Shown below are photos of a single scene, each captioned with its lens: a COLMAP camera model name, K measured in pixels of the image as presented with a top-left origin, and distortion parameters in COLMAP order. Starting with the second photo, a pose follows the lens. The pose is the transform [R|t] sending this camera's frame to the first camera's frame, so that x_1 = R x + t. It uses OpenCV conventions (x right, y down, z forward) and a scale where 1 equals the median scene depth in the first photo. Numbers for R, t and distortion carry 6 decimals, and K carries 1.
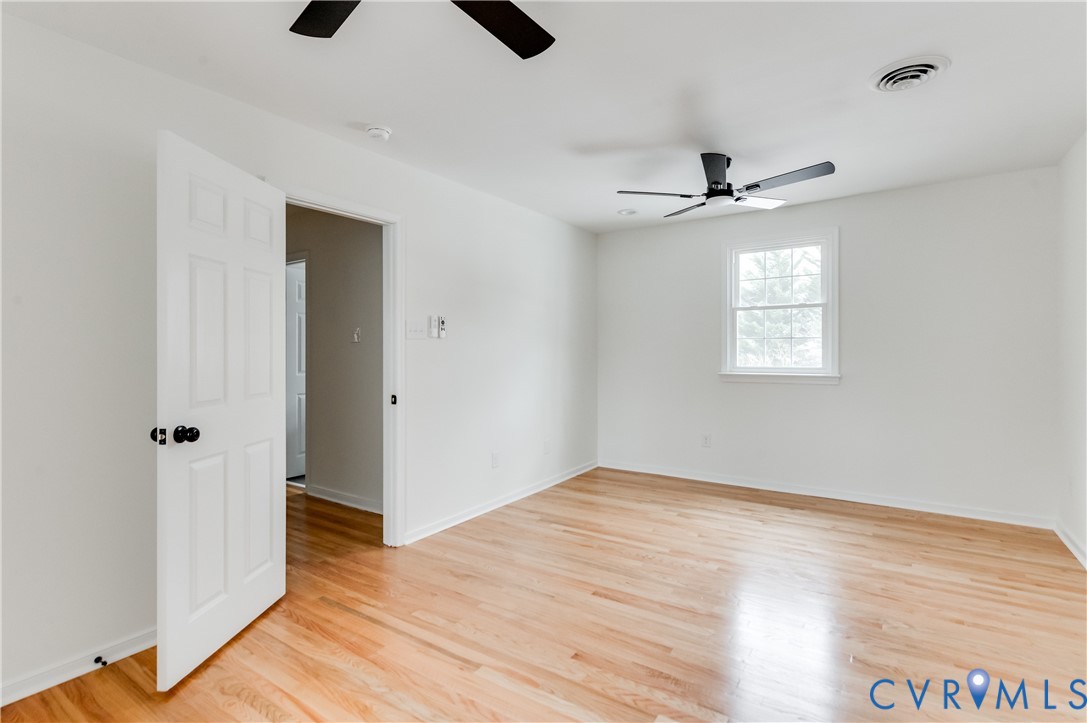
lens RADIAL K [[529.7, 0, 544.3], [0, 529.7, 348.0], [0, 0, 1]] dist [0.000766, 0.000129]
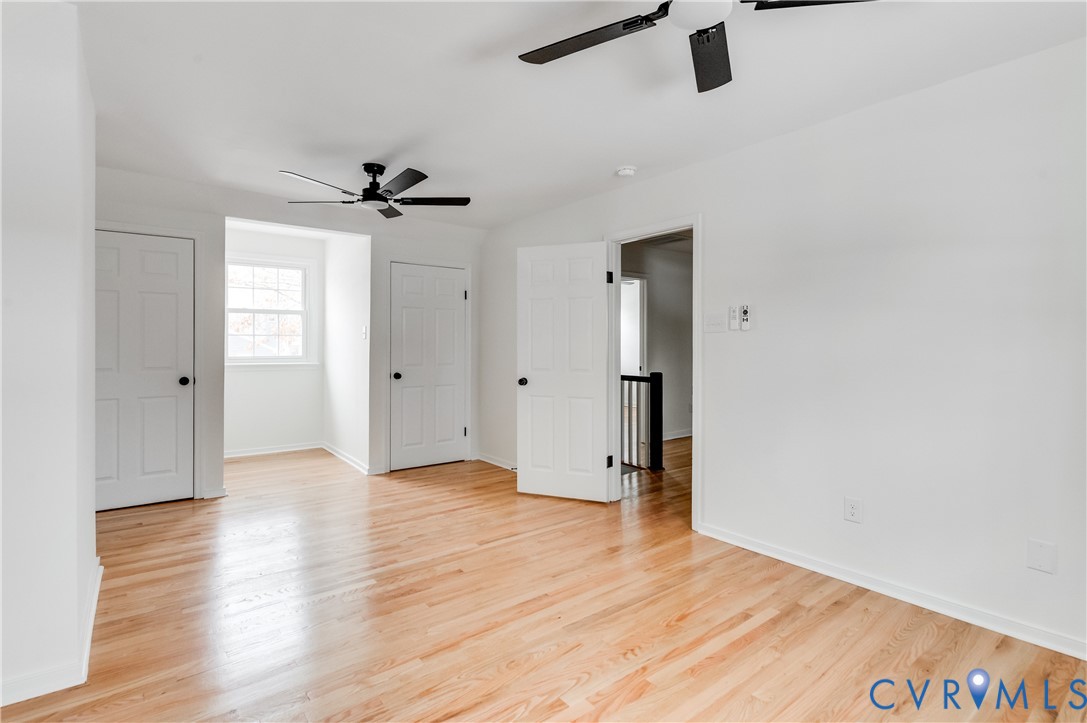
lens RADIAL K [[529.7, 0, 544.3], [0, 529.7, 348.0], [0, 0, 1]] dist [0.000766, 0.000129]
pose [[-0.322478, 0.003484, -0.946570, 1.017332], [0.001140, 0.999994, 0.003292, 0.011190], [0.946576, -0.000017, -0.322480, 1.321862]]
